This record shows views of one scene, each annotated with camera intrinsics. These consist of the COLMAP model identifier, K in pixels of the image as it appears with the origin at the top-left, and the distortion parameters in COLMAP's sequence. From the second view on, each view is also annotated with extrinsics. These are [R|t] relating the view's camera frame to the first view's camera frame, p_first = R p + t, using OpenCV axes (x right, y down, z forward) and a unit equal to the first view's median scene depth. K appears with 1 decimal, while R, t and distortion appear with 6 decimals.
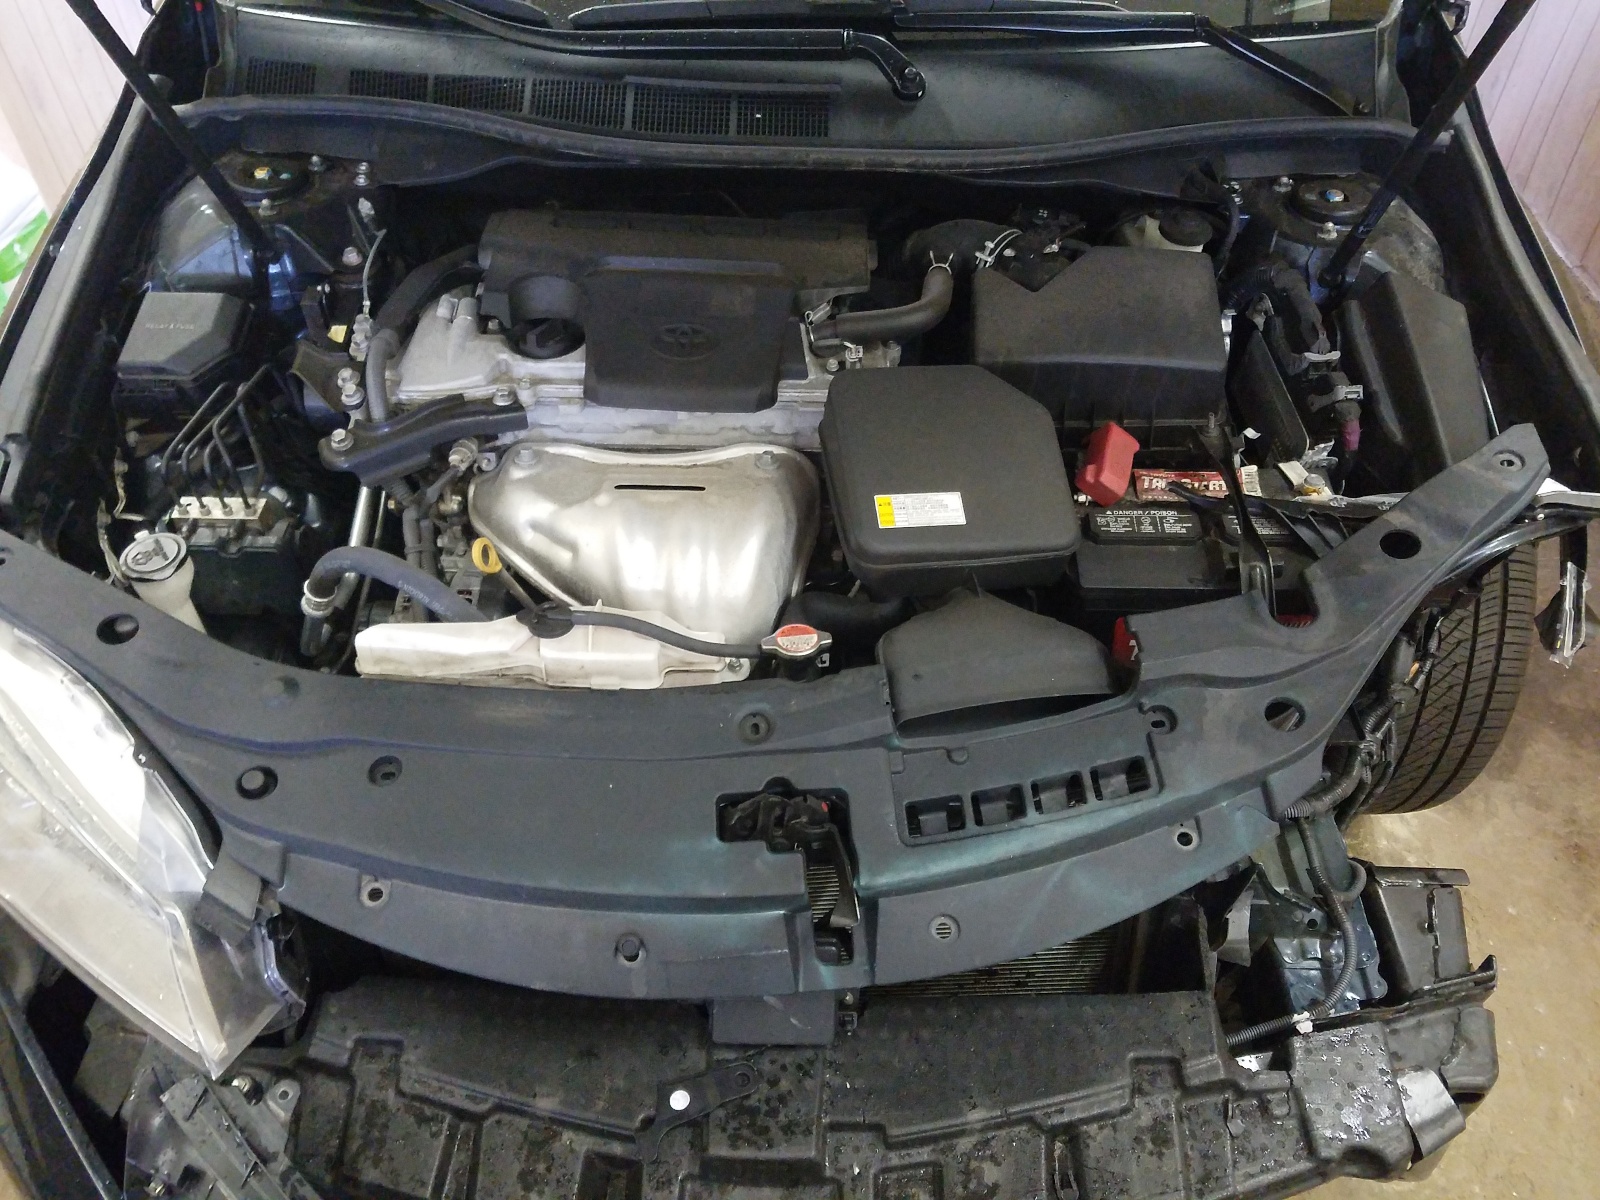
lens RADIAL K [[1300.0, 0, 800.0], [0, 1300.0, 600.0], [0, 0, 1]] dist [0.010468, 0.007147]
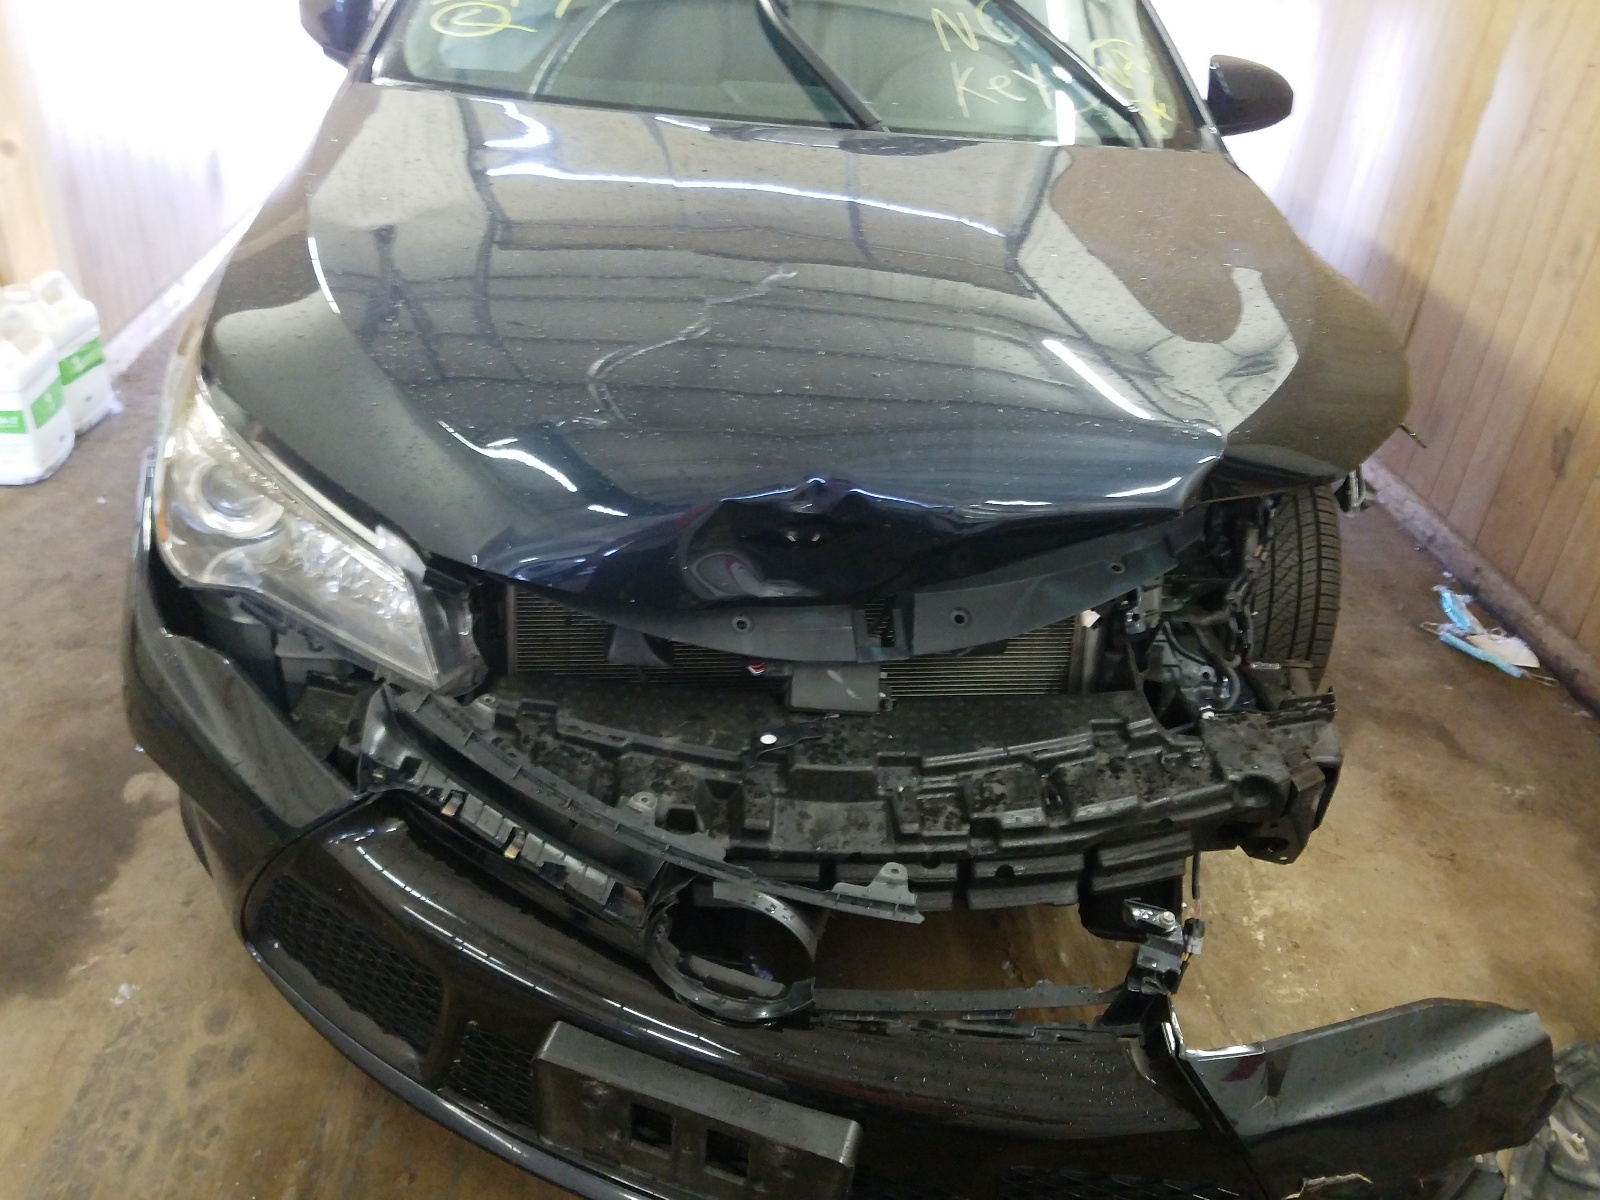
lens RADIAL K [[1300.0, 0, 800.0], [0, 1300.0, 600.0], [0, 0, 1]] dist [0.010468, 0.007147]
pose [[0.993907, 0.020615, 0.108278, -0.208053], [0.008584, 0.964893, -0.262504, 0.593878], [-0.109889, 0.261834, 0.958836, -0.329448]]
